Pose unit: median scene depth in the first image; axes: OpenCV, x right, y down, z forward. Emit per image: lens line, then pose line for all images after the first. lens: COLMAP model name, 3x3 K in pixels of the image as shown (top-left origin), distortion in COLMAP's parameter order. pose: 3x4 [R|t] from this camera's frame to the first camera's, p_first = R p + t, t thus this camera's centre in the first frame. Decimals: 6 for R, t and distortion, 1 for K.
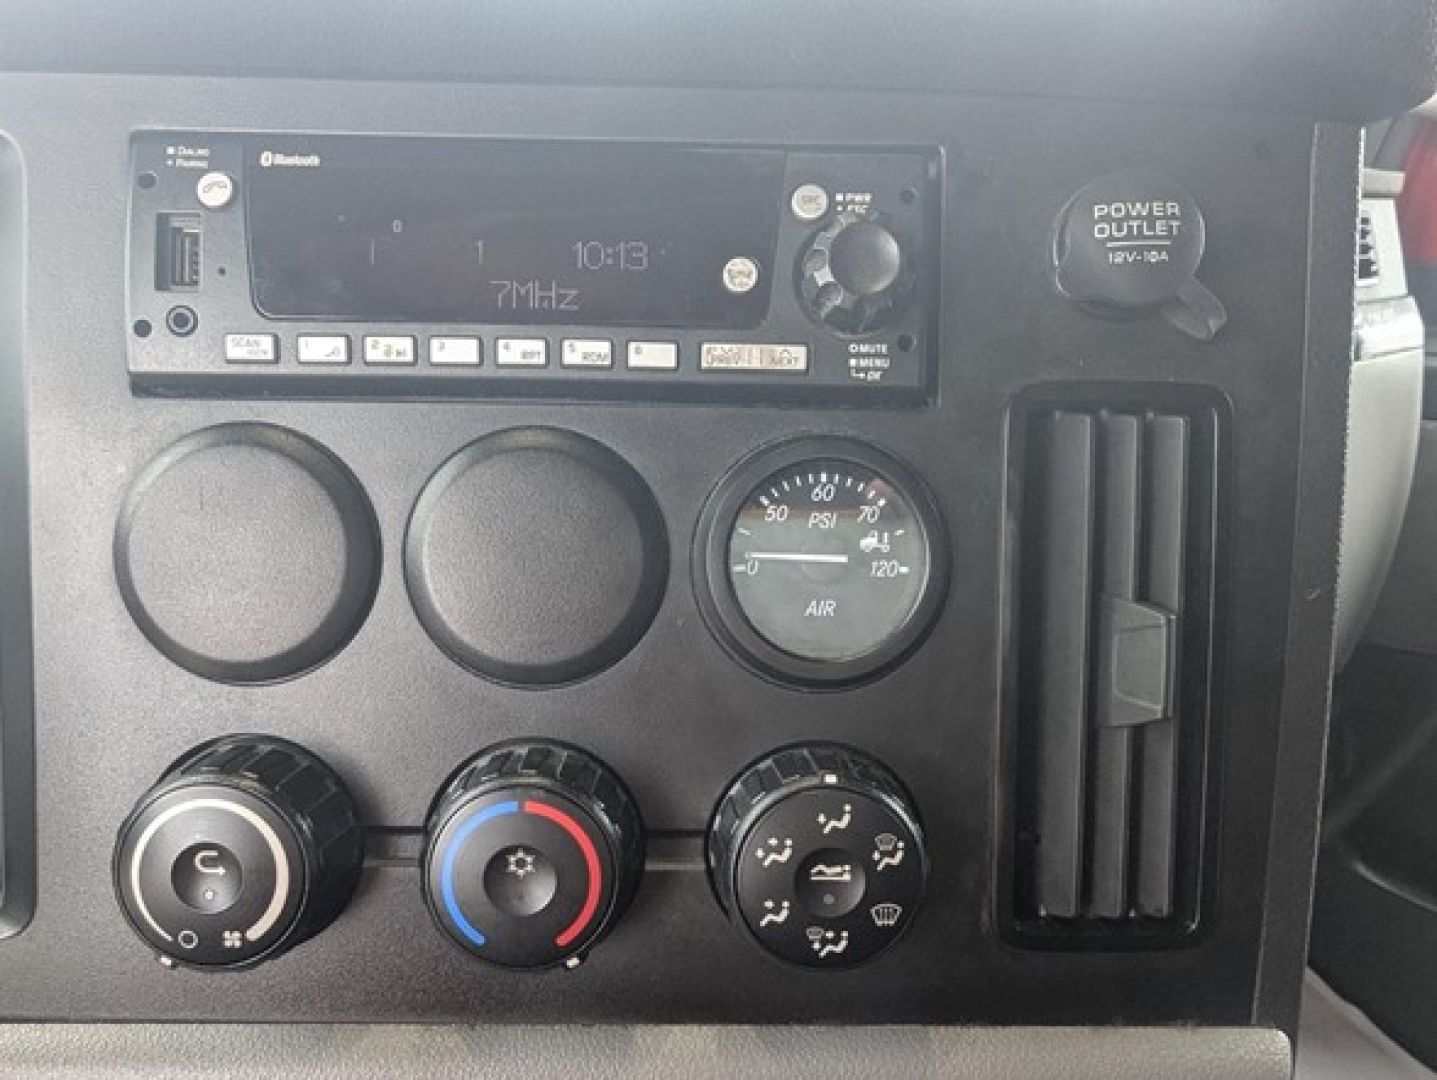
lens RADIAL K [[1008.4, 0, 722.0], [0, 1008.4, 593.0], [0, 0, 1]] dist [0.001415, -0.000415]
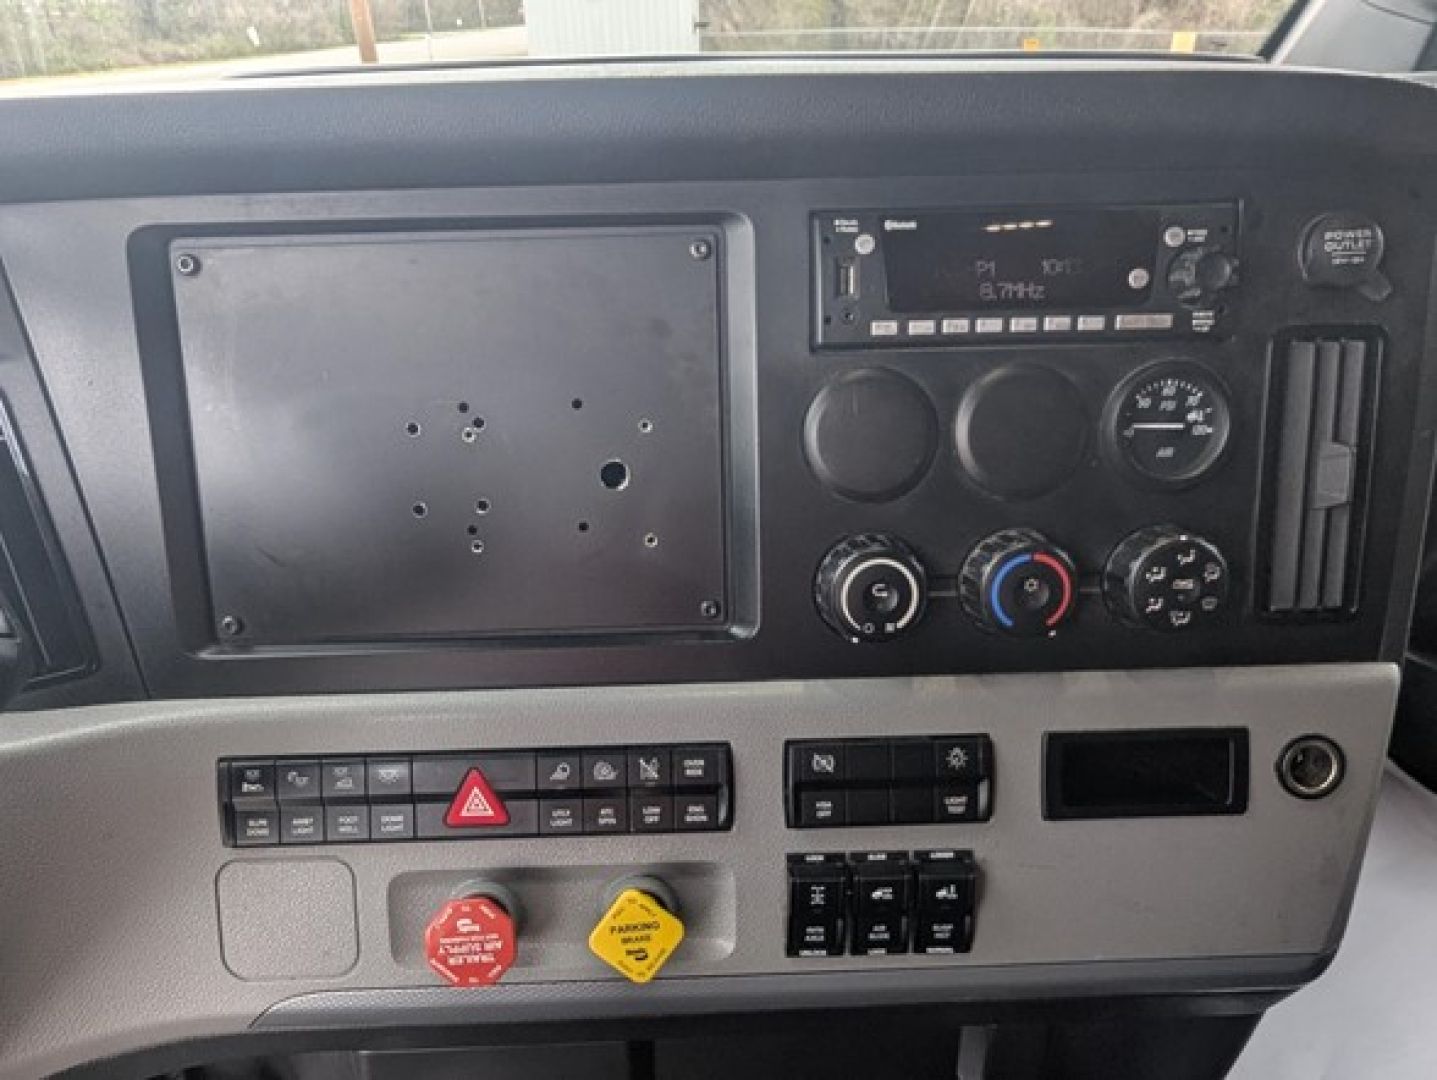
lens RADIAL K [[1008.4, 0, 722.0], [0, 1008.4, 593.0], [0, 0, 1]] dist [0.001415, -0.000415]
pose [[0.999151, -0.040897, -0.005004, -0.783197], [0.041194, 0.989212, 0.140582, -0.025901], [-0.000800, -0.140669, 0.990056, -0.974699]]
